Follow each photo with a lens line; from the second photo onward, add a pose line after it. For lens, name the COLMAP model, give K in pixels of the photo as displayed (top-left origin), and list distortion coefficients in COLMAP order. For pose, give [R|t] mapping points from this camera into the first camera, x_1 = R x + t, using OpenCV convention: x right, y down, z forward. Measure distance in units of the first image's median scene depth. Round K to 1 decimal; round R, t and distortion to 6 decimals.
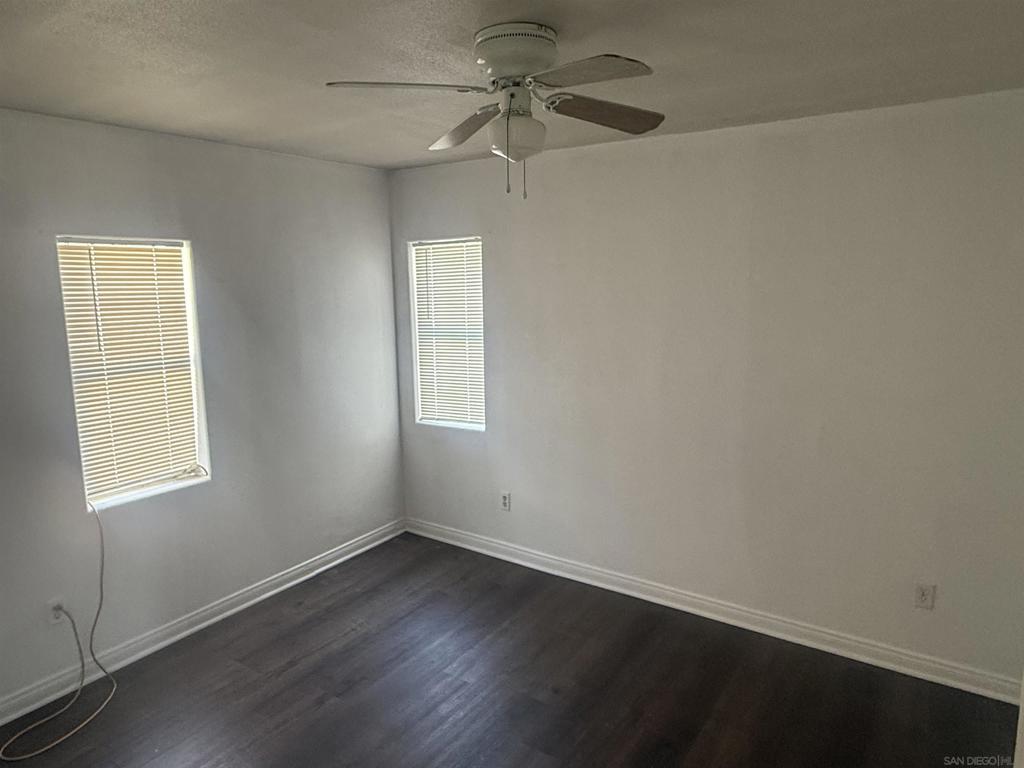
lens RADIAL K [[642.0, 0, 511.3], [0, 642.0, 382.0], [0, 0, 1]] dist [-0.015348, 0.004377]
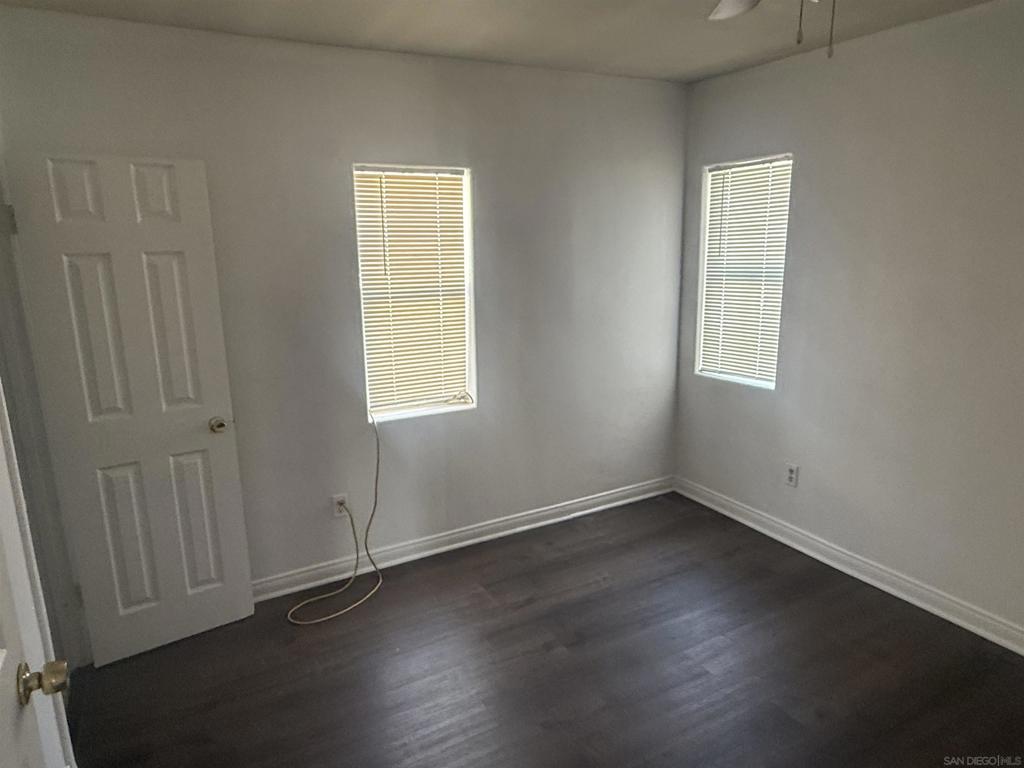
lens RADIAL K [[642.0, 0, 511.6], [0, 642.0, 389.0], [0, 0, 1]] dist [-0.015348, 0.004377]
pose [[0.888024, 0.102012, -0.448339, 0.037485], [-0.065713, 0.993226, 0.095834, 0.020853], [0.455078, -0.055641, 0.888712, 0.116232]]
